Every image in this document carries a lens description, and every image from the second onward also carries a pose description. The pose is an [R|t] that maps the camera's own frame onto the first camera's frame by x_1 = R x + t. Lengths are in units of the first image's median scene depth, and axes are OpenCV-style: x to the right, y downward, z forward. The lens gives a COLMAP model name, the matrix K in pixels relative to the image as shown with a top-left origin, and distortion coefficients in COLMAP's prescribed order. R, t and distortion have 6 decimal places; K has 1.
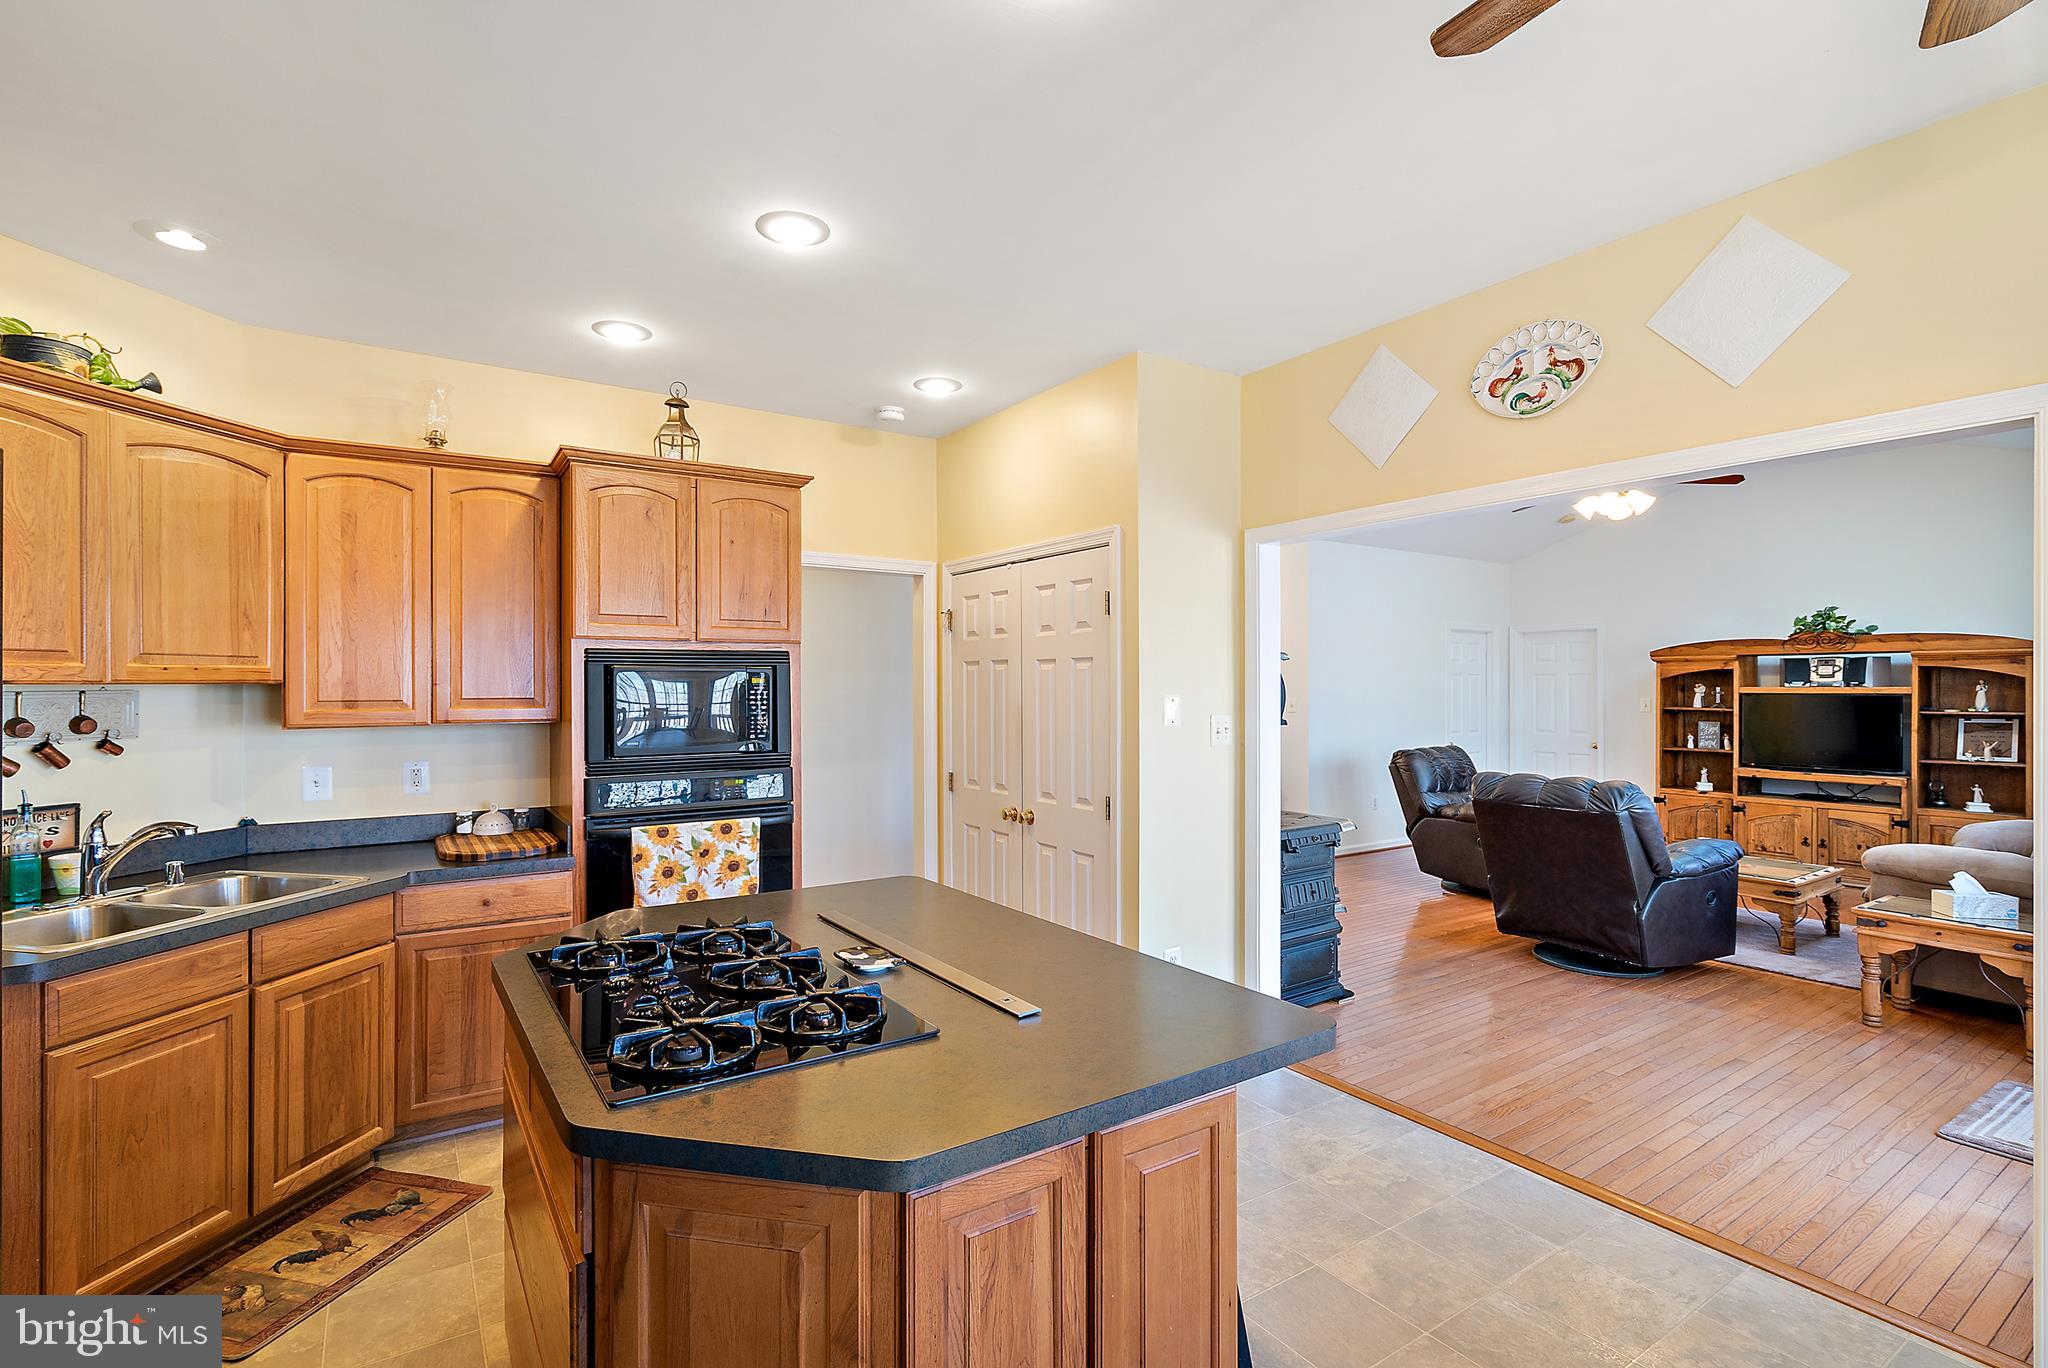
lens RADIAL K [[938.0, 0, 999.4], [0, 938.0, 686.2], [0, 0, 1]] dist [0.001112, 0.000063]
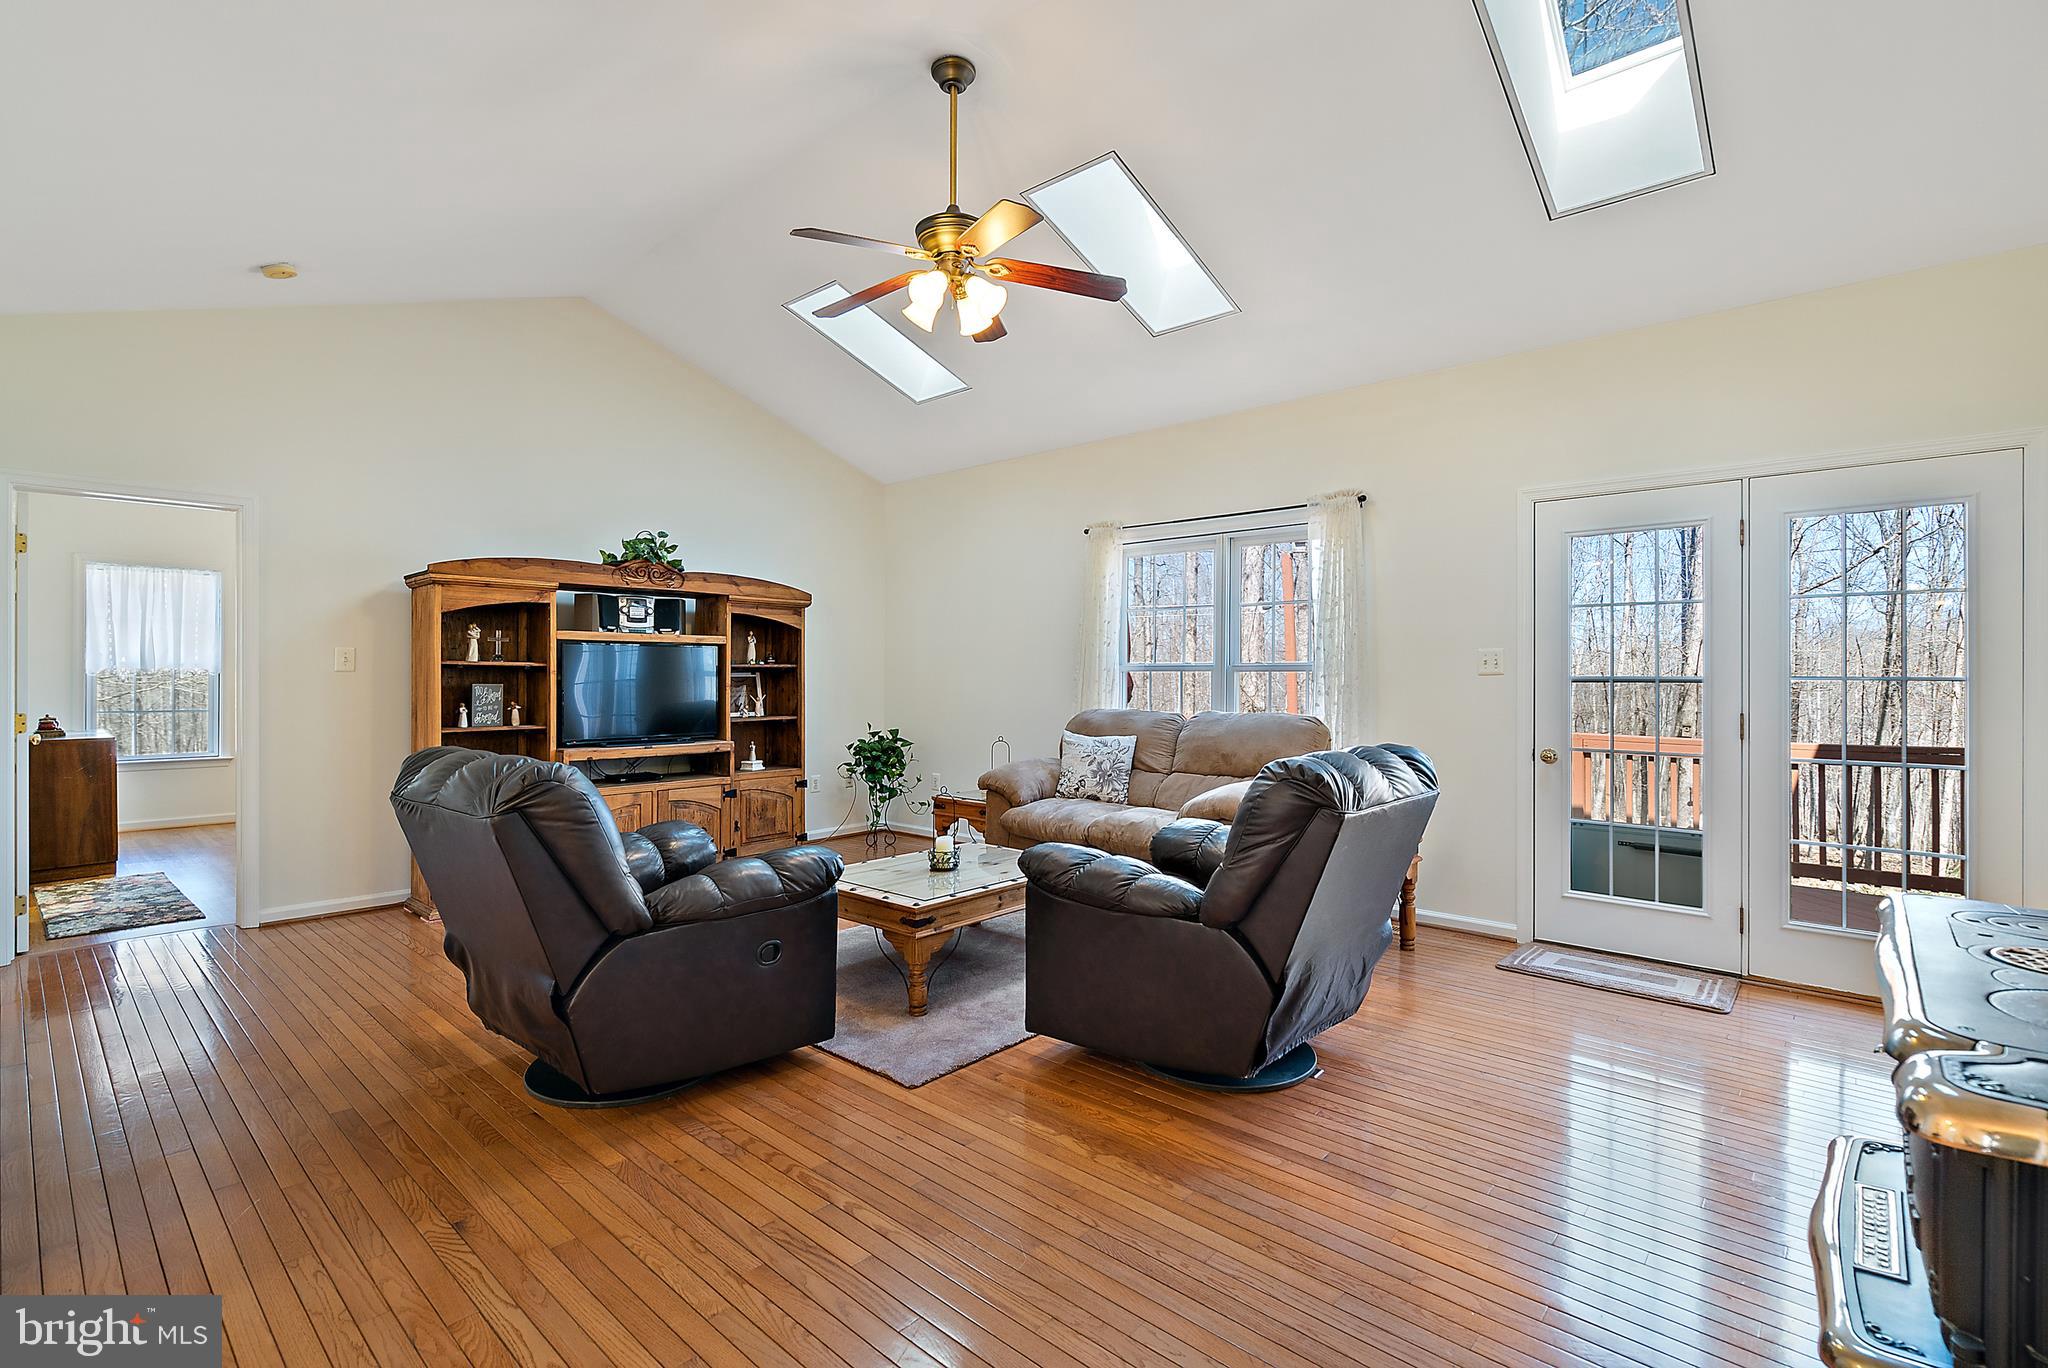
lens RADIAL K [[929.9, 0, 1011.5], [0, 929.9, 674.4], [0, 0, 1]] dist [0.001490, 0.001090]
pose [[-0.250753, 0.002260, 0.968049, 0.068690], [-0.003438, 0.999989, -0.003225, 0.040990], [-0.968045, -0.004137, -0.250742, 1.034083]]
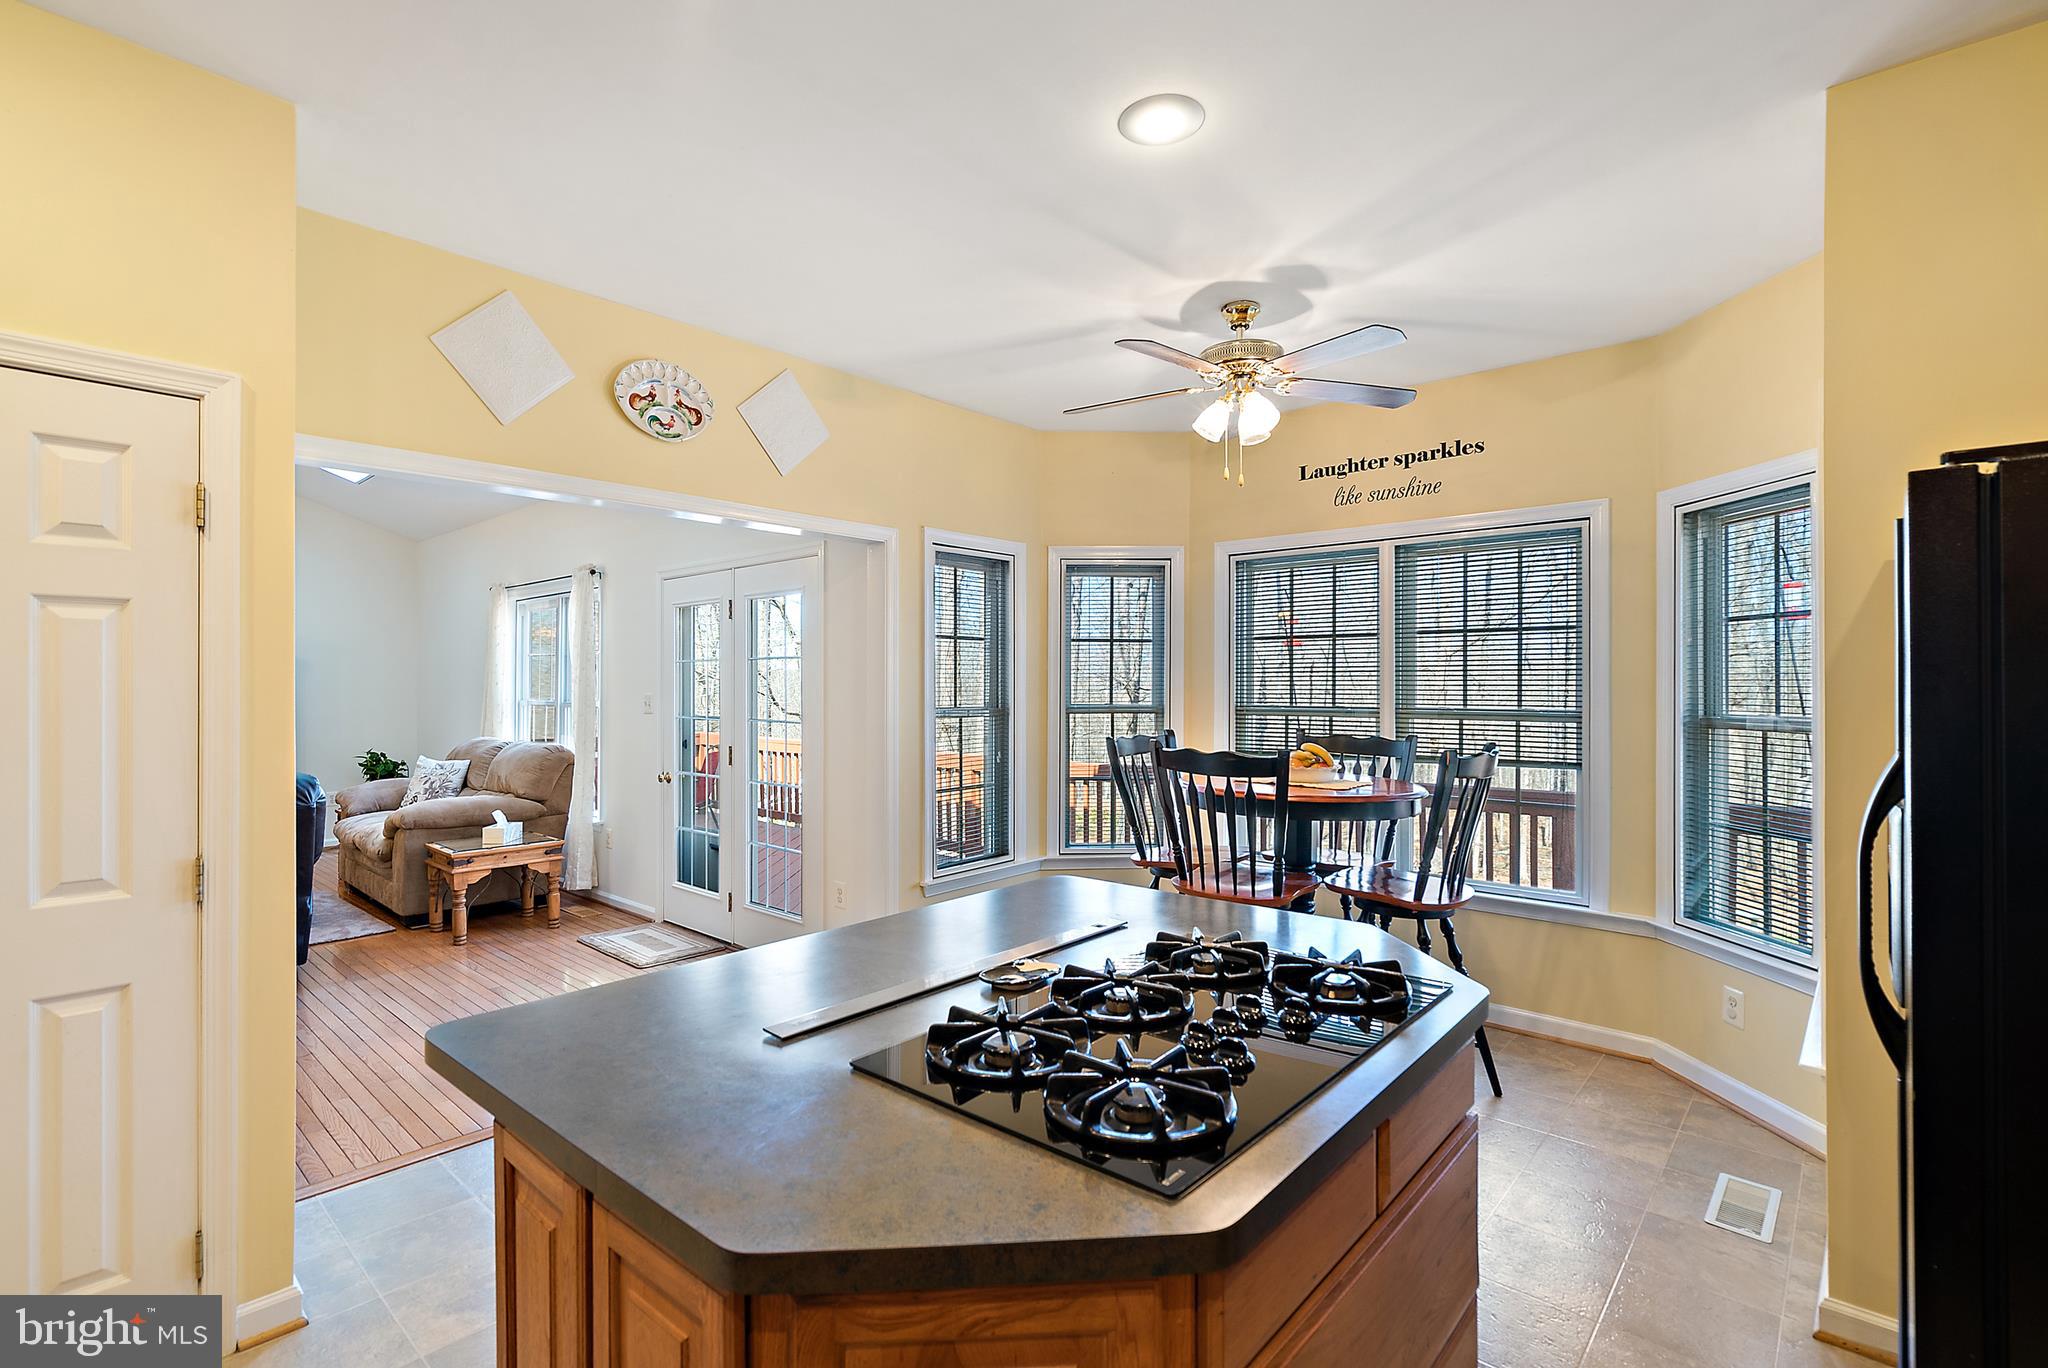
lens RADIAL K [[945.5, 0, 1000.4], [0, 945.5, 680.7], [0, 0, 1]] dist [-0.000559, 0.000153]
pose [[-0.245681, 0.003767, 0.969343, -0.310739], [0.000138, 0.999993, -0.003852, 0.009096], [-0.969351, -0.000813, -0.245680, 0.398524]]
